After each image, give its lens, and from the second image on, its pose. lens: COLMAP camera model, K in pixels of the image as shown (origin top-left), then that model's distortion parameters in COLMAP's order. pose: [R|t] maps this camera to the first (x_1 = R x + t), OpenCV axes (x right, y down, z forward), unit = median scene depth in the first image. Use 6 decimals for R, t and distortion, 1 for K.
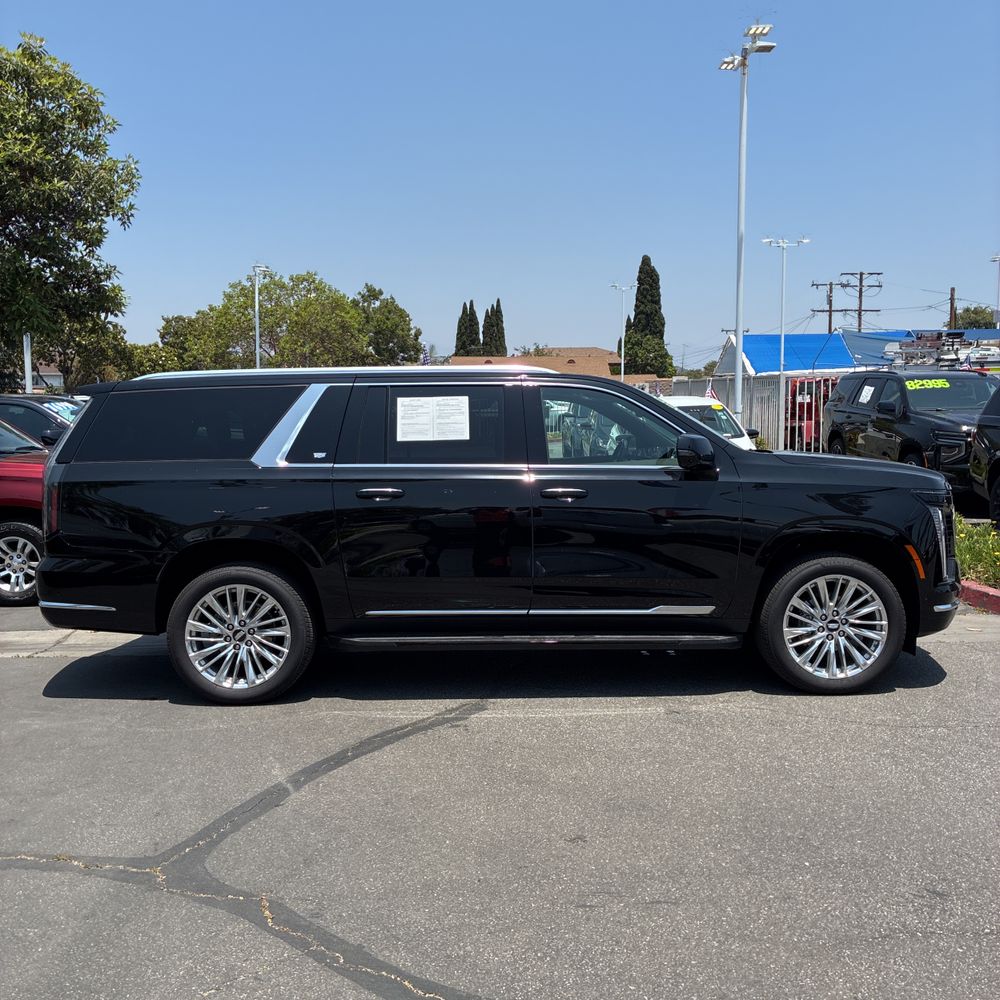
lens RADIAL K [[1007.1, 0, 483.3], [0, 1007.1, 489.5], [0, 0, 1]] dist [0.015328, 0.000000]
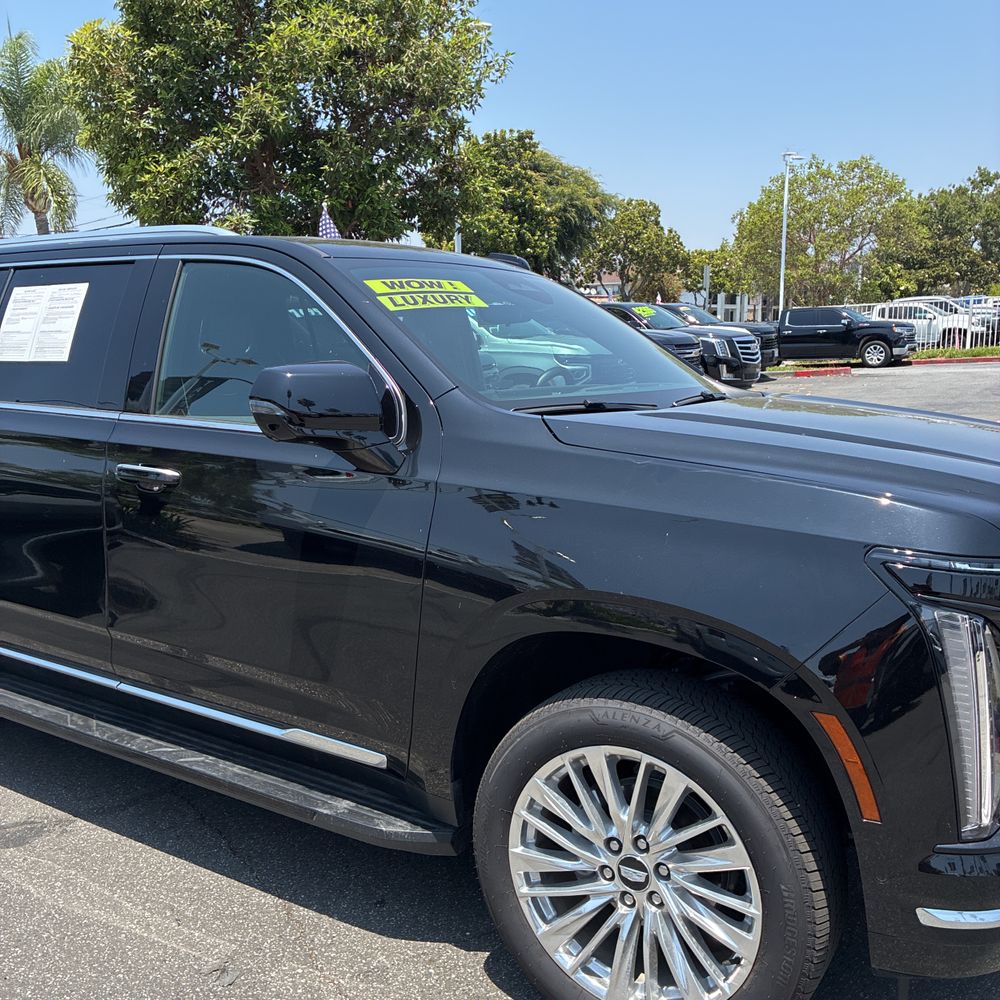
lens RADIAL K [[1007.1, 0, 493.0], [0, 1007.1, 491.1], [0, 0, 1]] dist [0.015328, 0.000000]
pose [[0.839476, 0.089457, -0.535983, 0.485281], [-0.039676, 0.993814, 0.103728, -0.045494], [0.541947, -0.065812, 0.837832, 0.649779]]
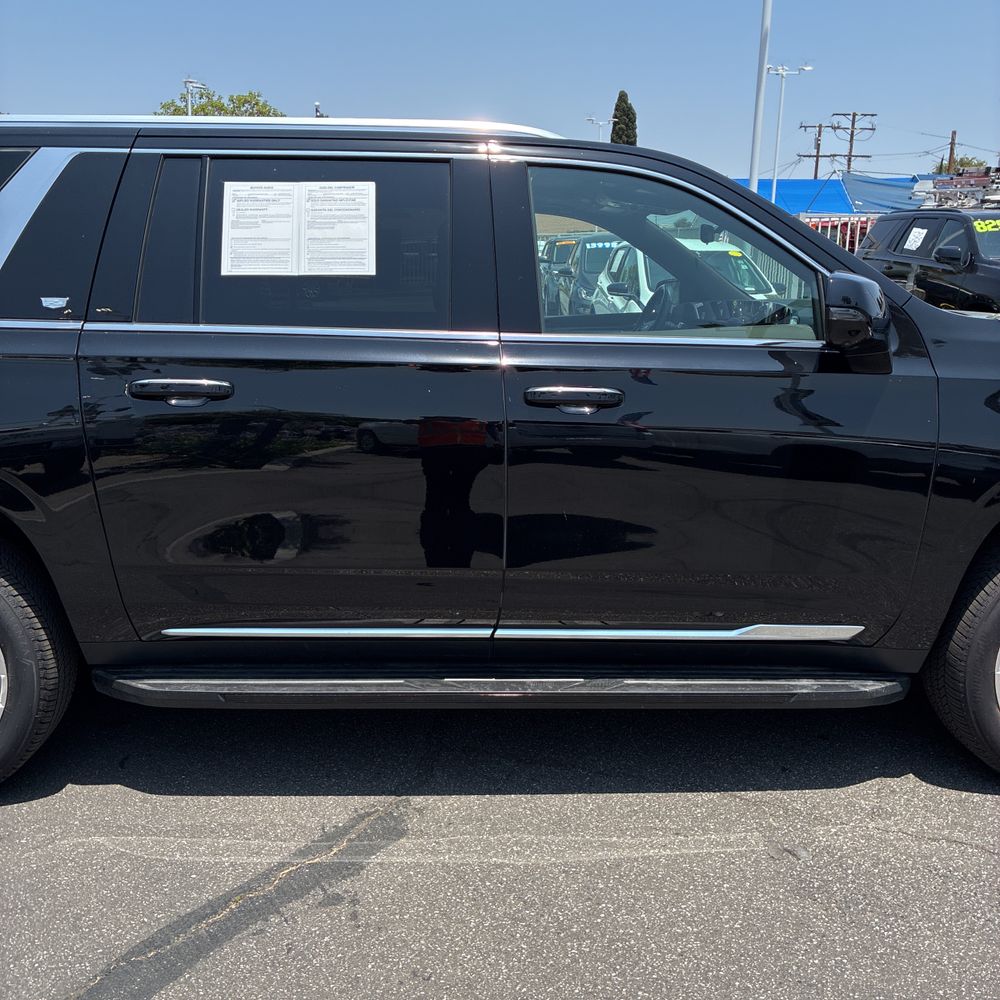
lens RADIAL K [[1007.1, 0, 481.2], [0, 1007.1, 497.1], [0, 0, 1]] dist [0.015328, 0.000000]
pose [[0.999246, 0.013119, 0.036531, 0.019531], [-0.018550, 0.988122, 0.152547, -0.019810], [-0.034096, -0.153110, 0.987621, 0.511006]]
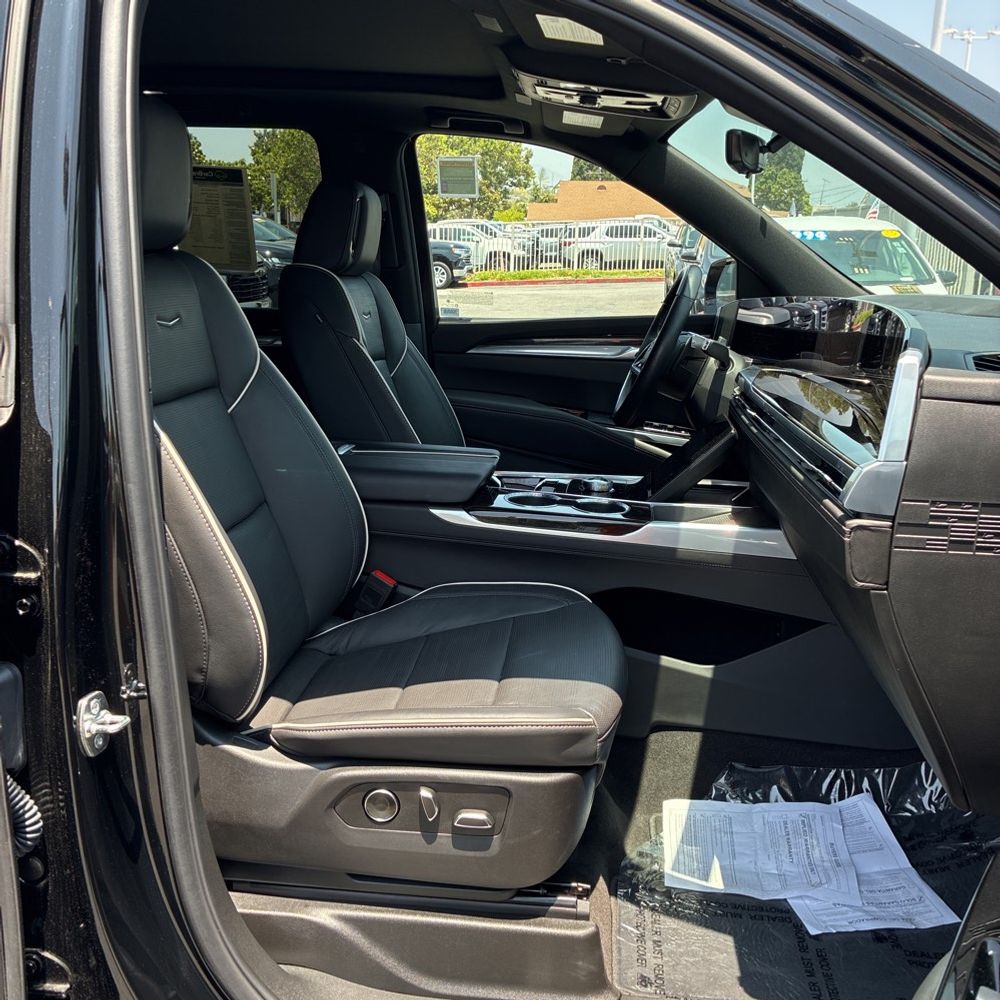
lens RADIAL K [[1007.1, 0, 496.3], [0, 1007.1, 505.7], [0, 0, 1]] dist [0.015328, 0.000000]
pose [[0.994394, 0.050848, -0.092709, 0.135146], [-0.033963, 0.983917, 0.175368, -0.038415], [0.100135, -0.171236, 0.980128, 0.843075]]
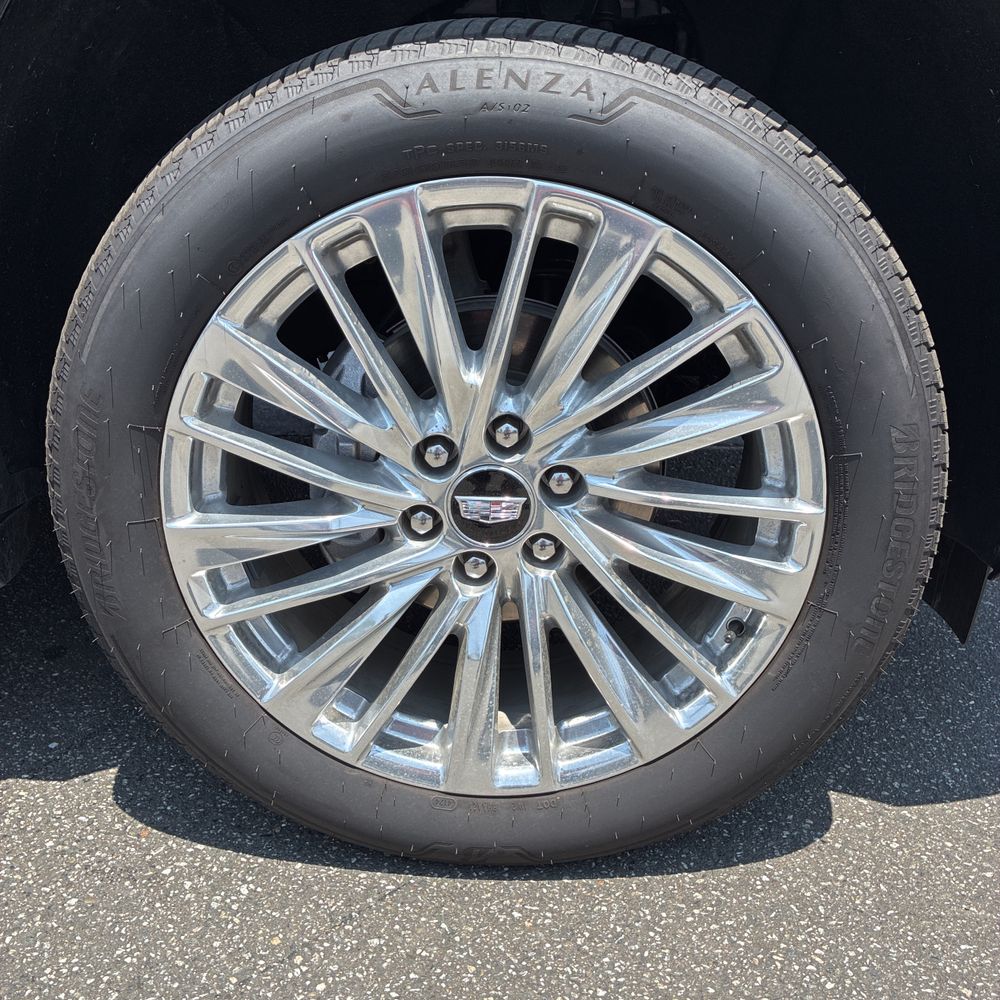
lens RADIAL K [[1007.1, 0, 507.3], [0, 1007.1, 481.6], [0, 0, 1]] dist [0.015328, 0.000000]
pose [[0.999013, 0.038307, -0.022475, 0.346759], [-0.028767, 0.943650, 0.329692, 0.076181], [0.033838, -0.328720, 0.943821, 0.833947]]
